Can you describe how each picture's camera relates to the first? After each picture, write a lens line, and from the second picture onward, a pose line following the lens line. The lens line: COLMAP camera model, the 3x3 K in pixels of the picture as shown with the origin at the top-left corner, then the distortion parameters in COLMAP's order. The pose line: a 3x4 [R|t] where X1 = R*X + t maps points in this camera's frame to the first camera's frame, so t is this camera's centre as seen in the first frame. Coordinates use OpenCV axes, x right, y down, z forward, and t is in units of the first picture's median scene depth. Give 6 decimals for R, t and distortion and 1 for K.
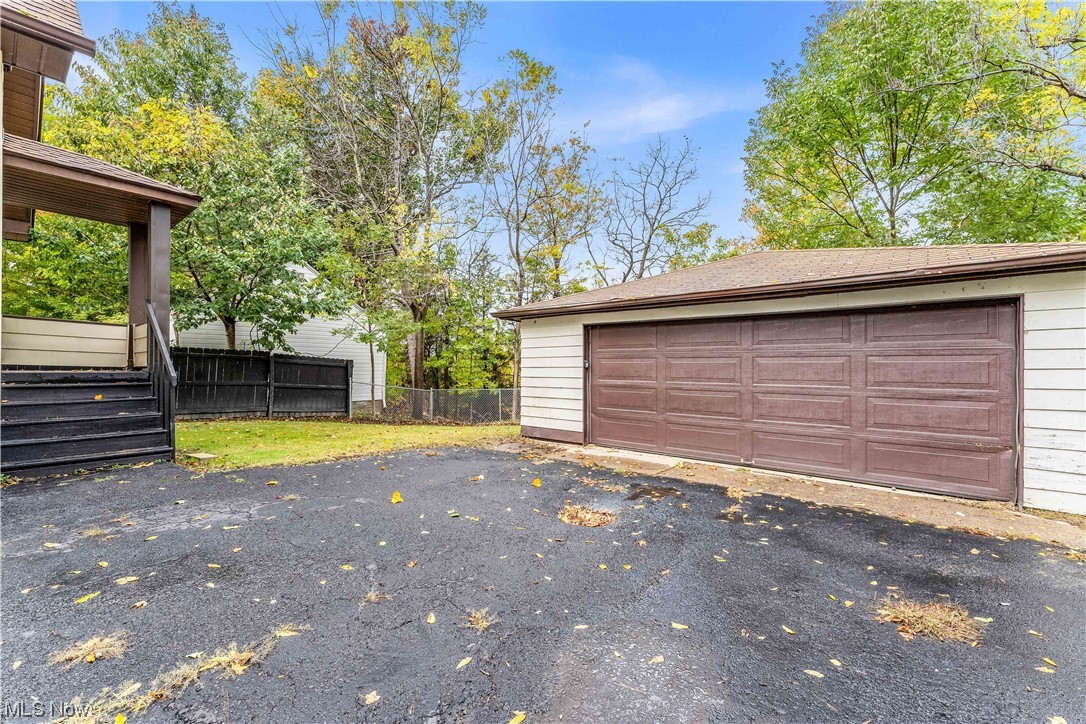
lens RADIAL K [[440.1, 0, 545.5], [0, 440.1, 361.4], [0, 0, 1]] dist [0.001110, 0.000122]
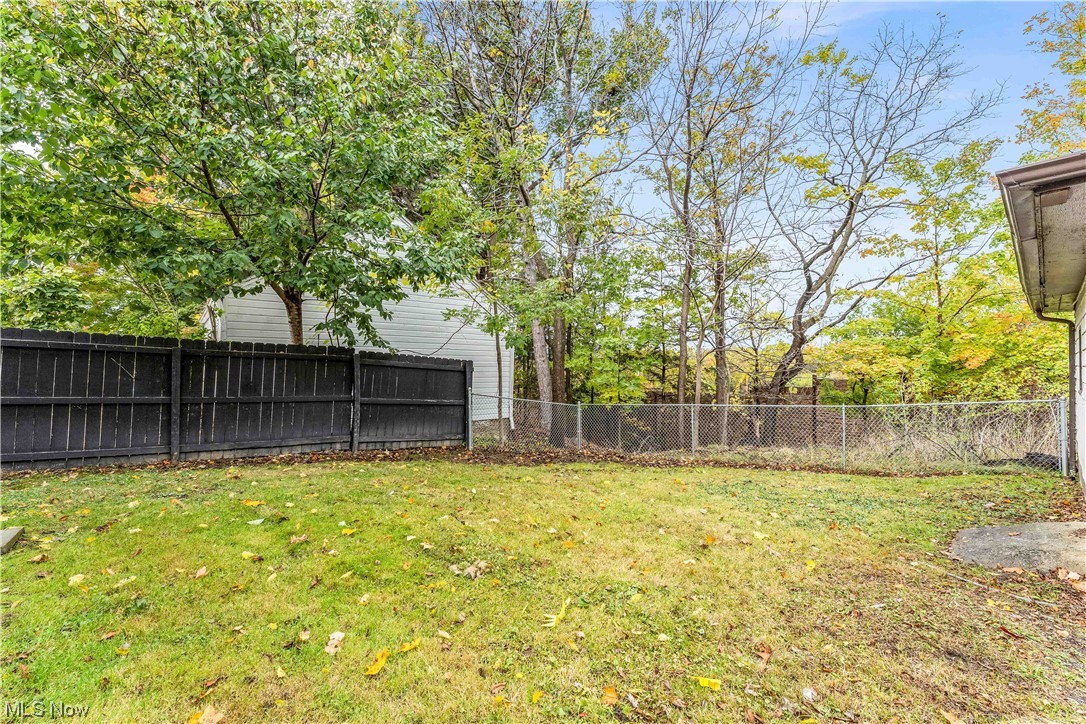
lens RADIAL K [[440.1, 0, 544.7], [0, 440.1, 361.8], [0, 0, 1]] dist [0.001110, 0.000122]
pose [[0.978924, -0.013465, -0.203780, -0.222915], [0.011819, 0.999887, -0.009295, 0.006755], [0.203882, 0.006691, 0.978973, 0.425968]]
